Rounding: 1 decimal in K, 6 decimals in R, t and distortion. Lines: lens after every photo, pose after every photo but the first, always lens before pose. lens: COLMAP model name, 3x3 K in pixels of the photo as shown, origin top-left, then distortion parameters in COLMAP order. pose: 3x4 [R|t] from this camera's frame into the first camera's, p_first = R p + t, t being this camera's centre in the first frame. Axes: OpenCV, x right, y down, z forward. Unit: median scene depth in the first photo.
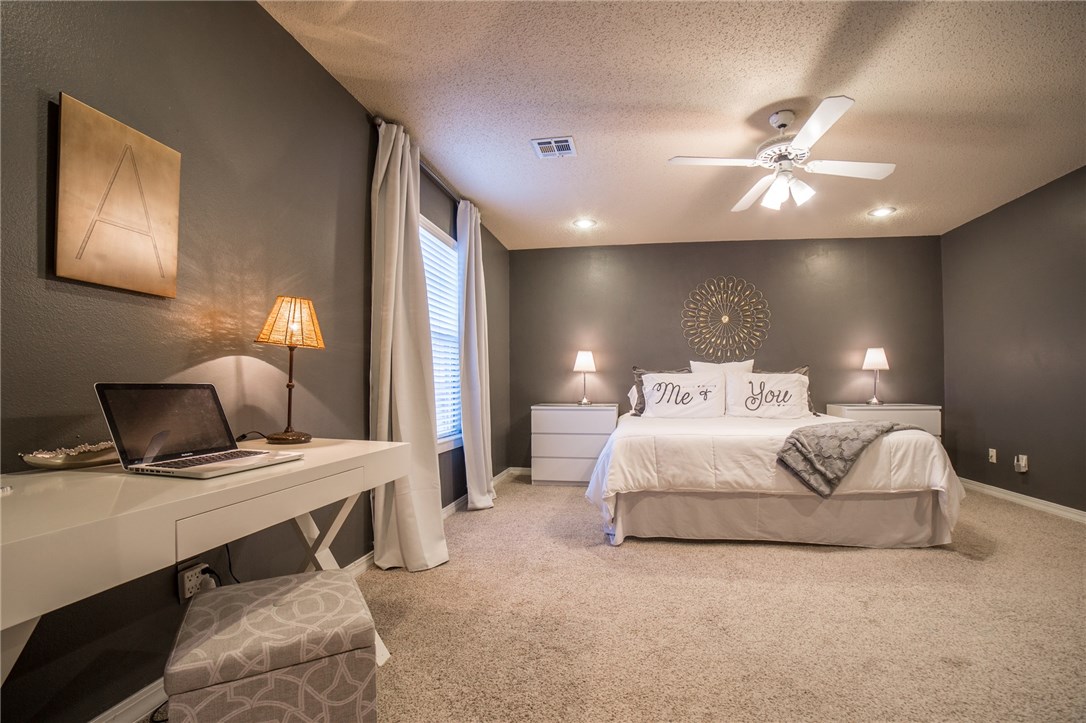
lens RADIAL K [[477.0, 0, 545.1], [0, 477.0, 389.3], [0, 0, 1]] dist [-0.115973, 0.041775]
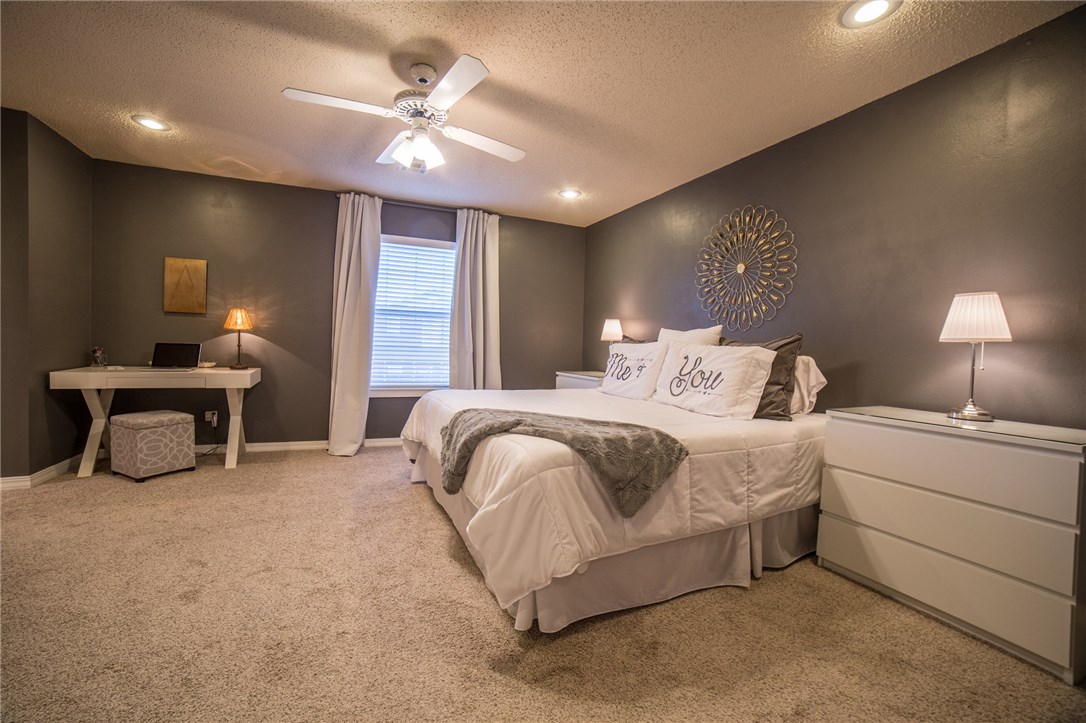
lens RADIAL K [[444.8, 0, 530.8], [0, 444.8, 357.0], [0, 0, 1]] dist [-0.097067, 0.032306]
pose [[0.552790, 0.042107, -0.832256, 0.888385], [-0.034845, 0.999017, 0.027400, -0.026333], [0.832592, 0.013853, 0.553714, 0.433712]]
